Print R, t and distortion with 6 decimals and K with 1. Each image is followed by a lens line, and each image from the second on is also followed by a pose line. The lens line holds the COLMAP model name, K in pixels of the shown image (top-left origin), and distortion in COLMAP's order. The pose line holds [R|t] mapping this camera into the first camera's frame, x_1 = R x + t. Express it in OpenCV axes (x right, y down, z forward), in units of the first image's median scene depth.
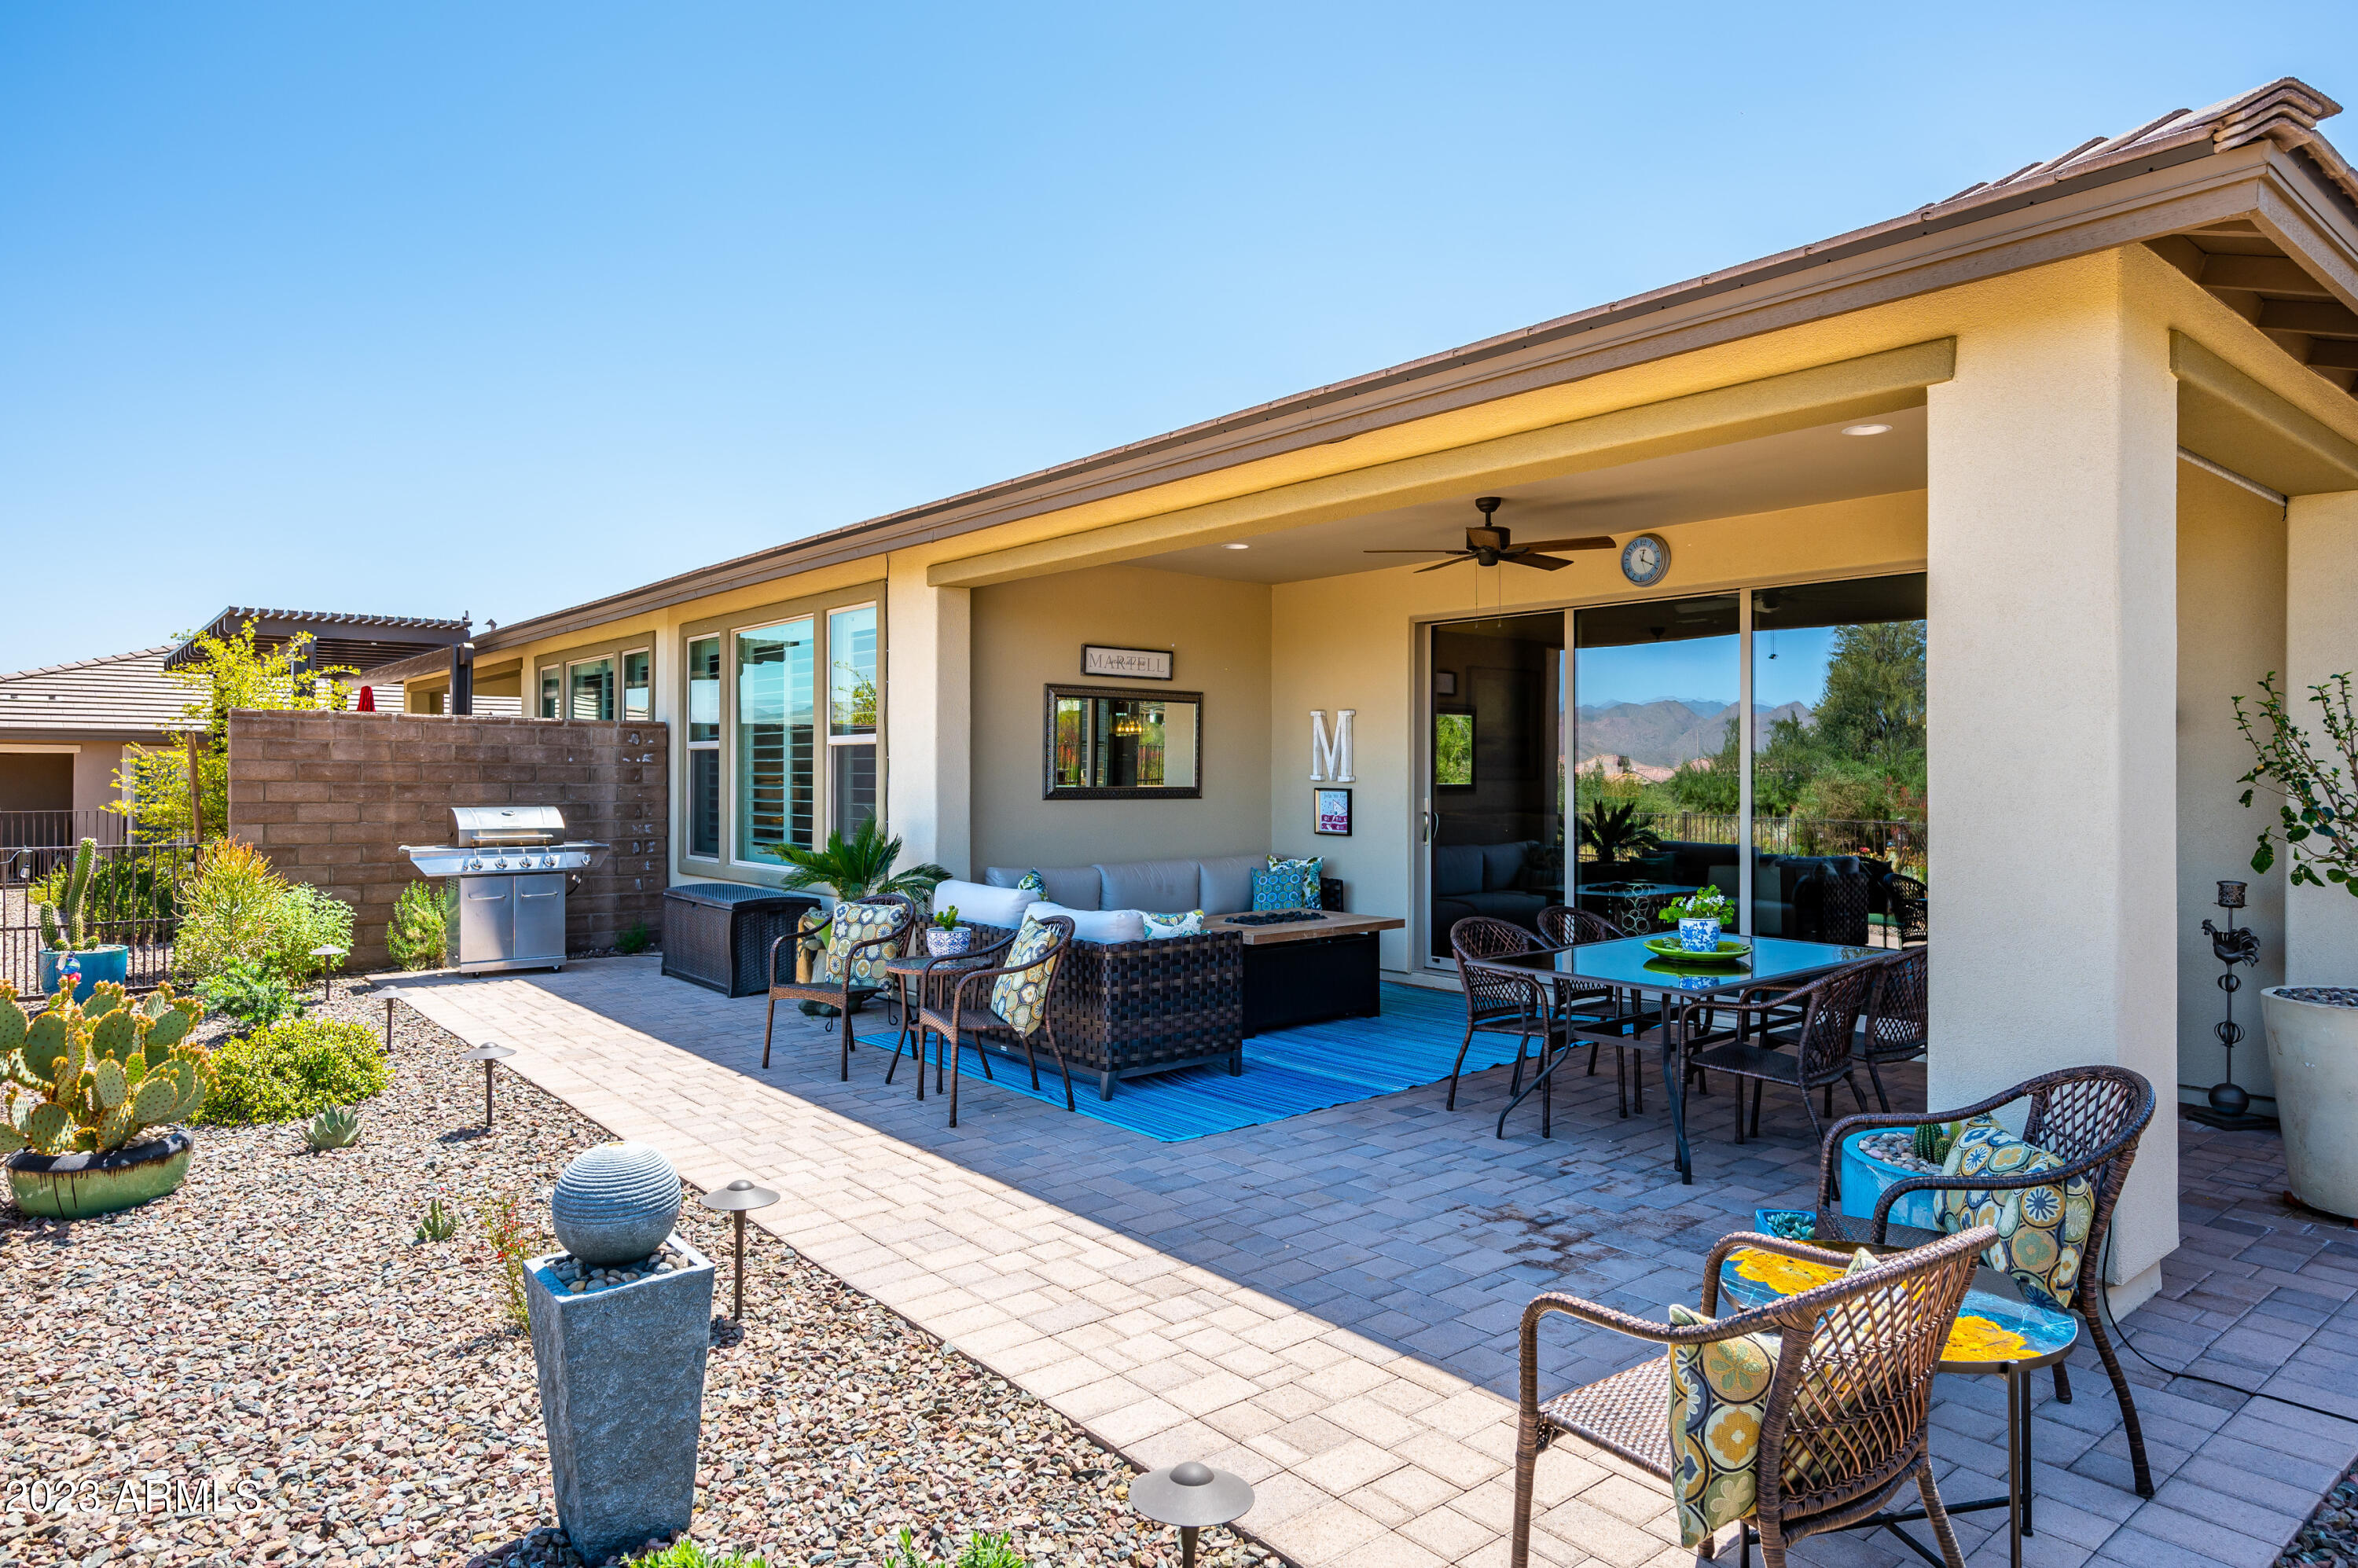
lens RADIAL K [[1409.3, 0, 1179.0], [0, 1409.3, 784.0], [0, 0, 1]] dist [-0.003045, -0.001134]
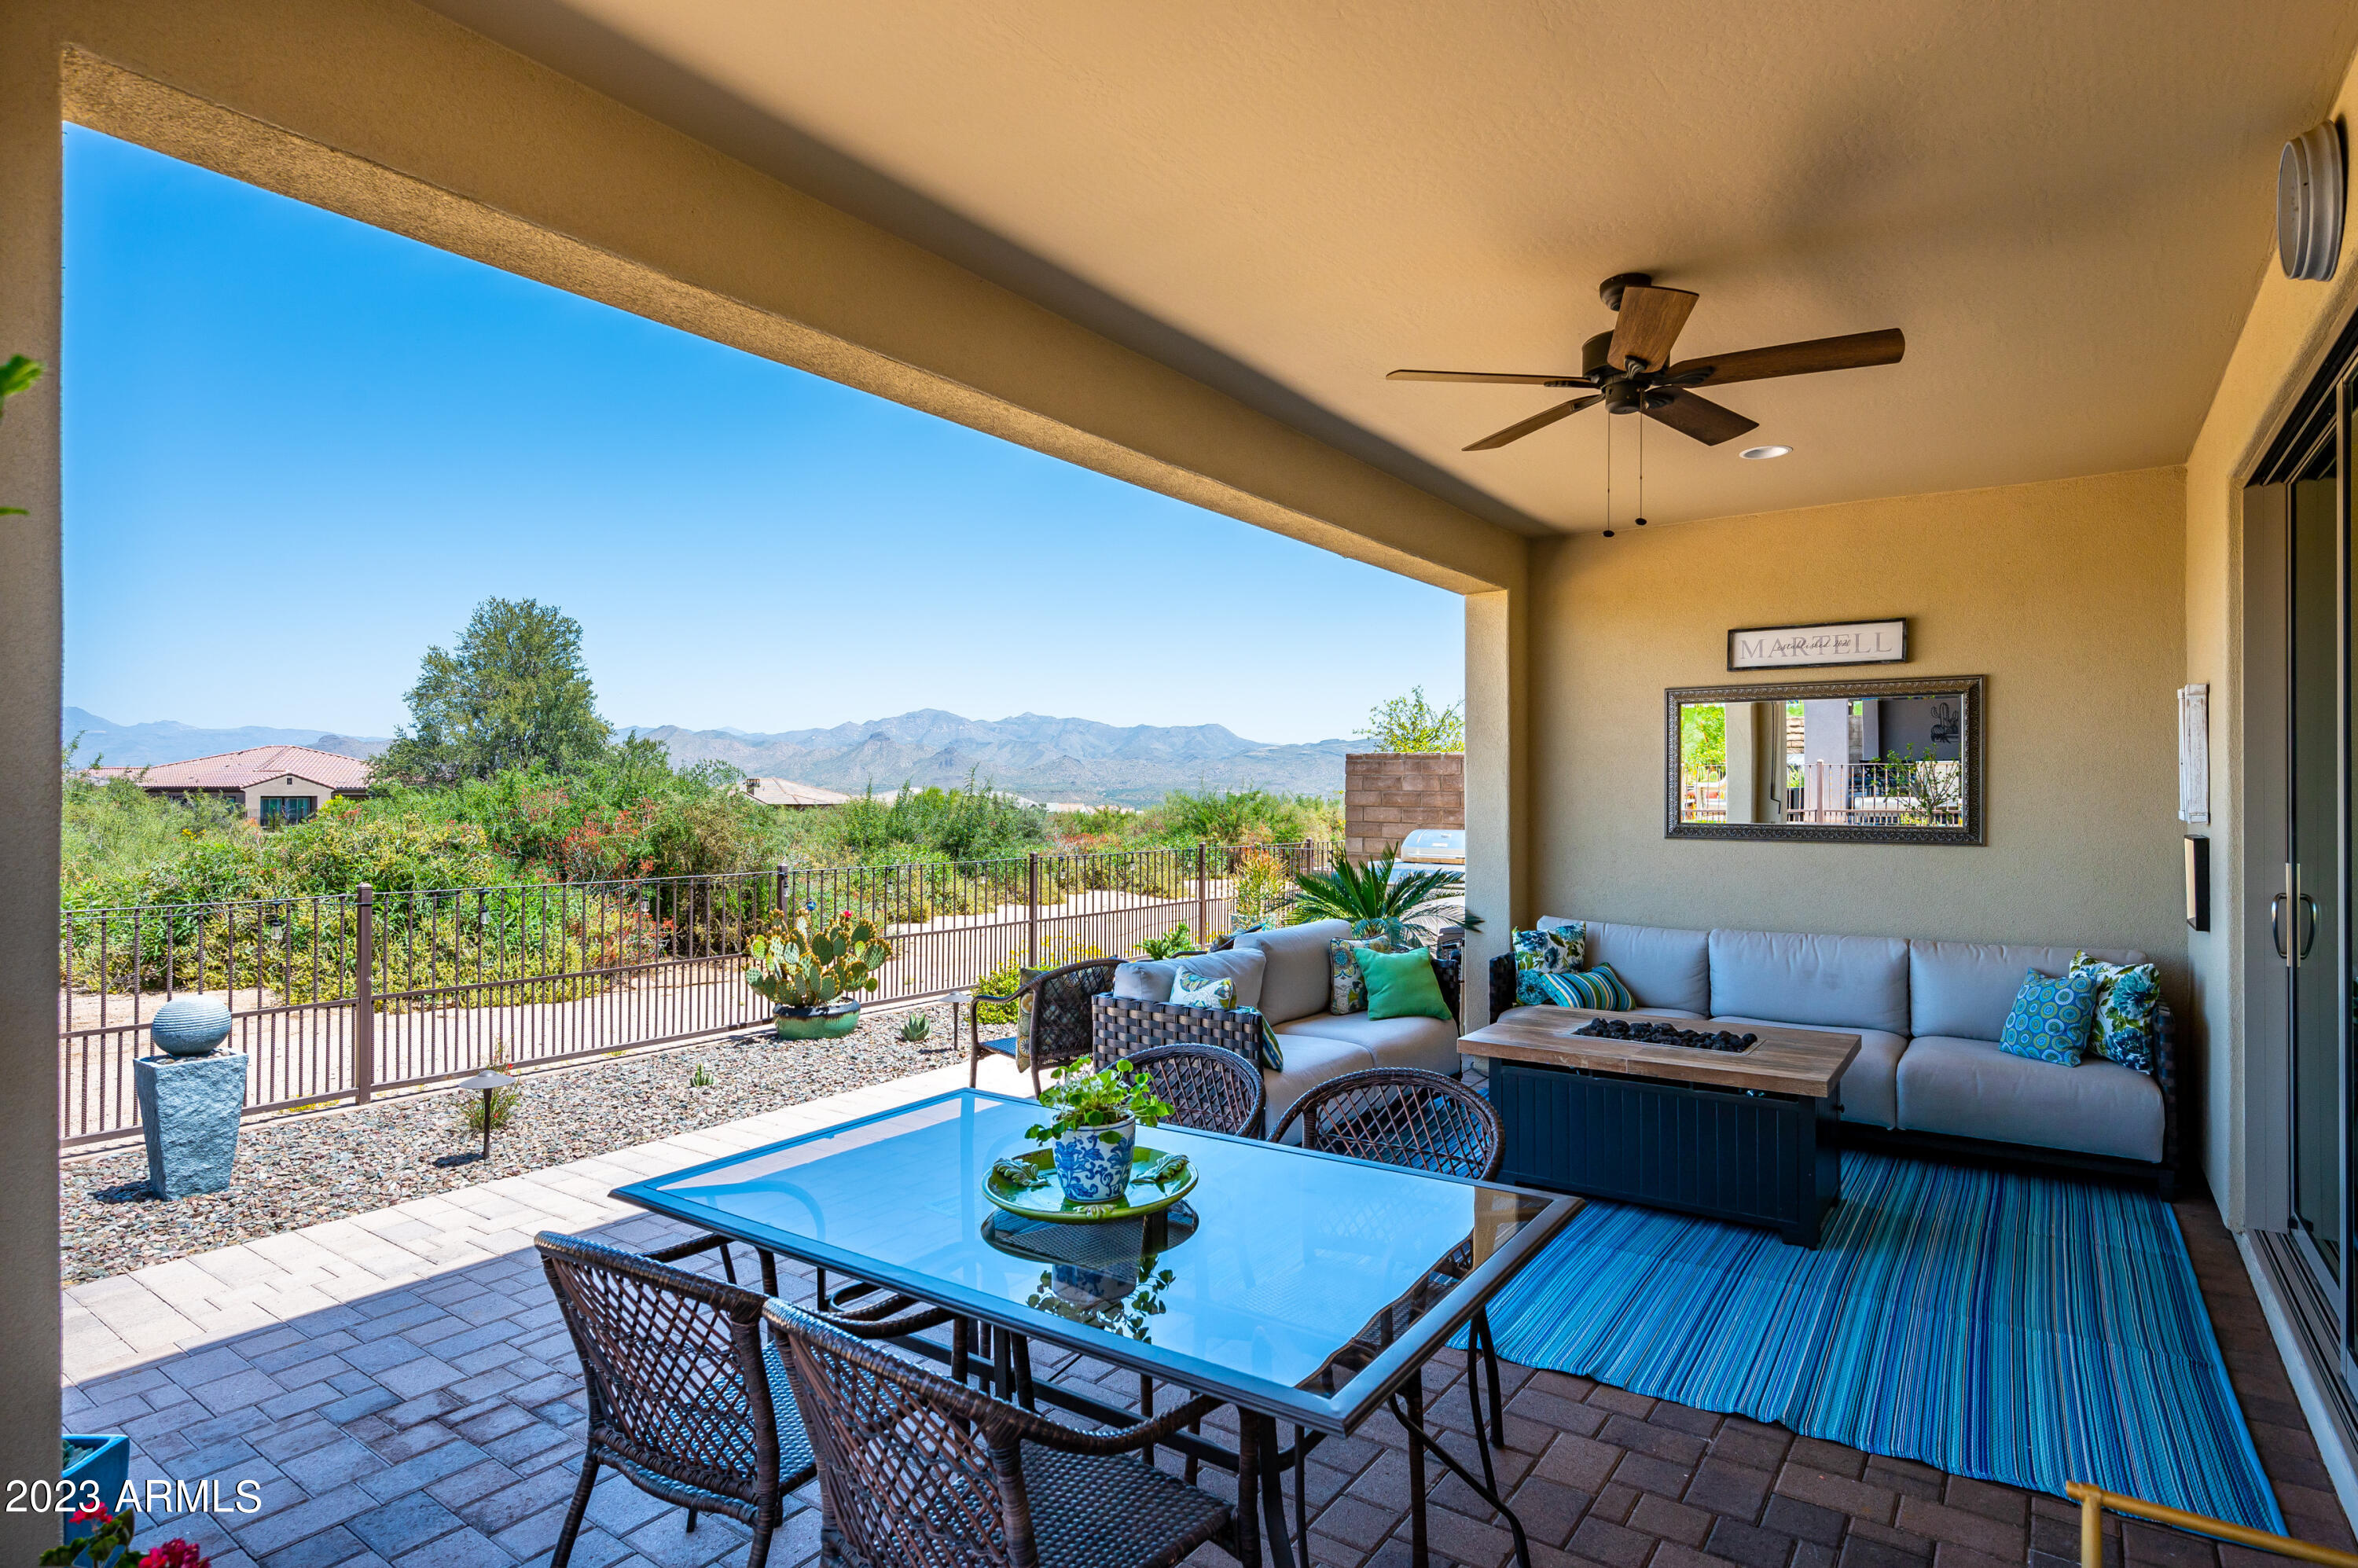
lens RADIAL K [[1214.9, 0, 1179.0], [0, 1214.9, 784.0], [0, 0, 1]] dist [0.002647, 0.000021]
pose [[0.257738, -0.009496, -0.966168, 0.438021], [-0.007863, 0.999898, -0.011925, -0.008031], [0.966183, 0.010670, 0.257637, 0.517833]]
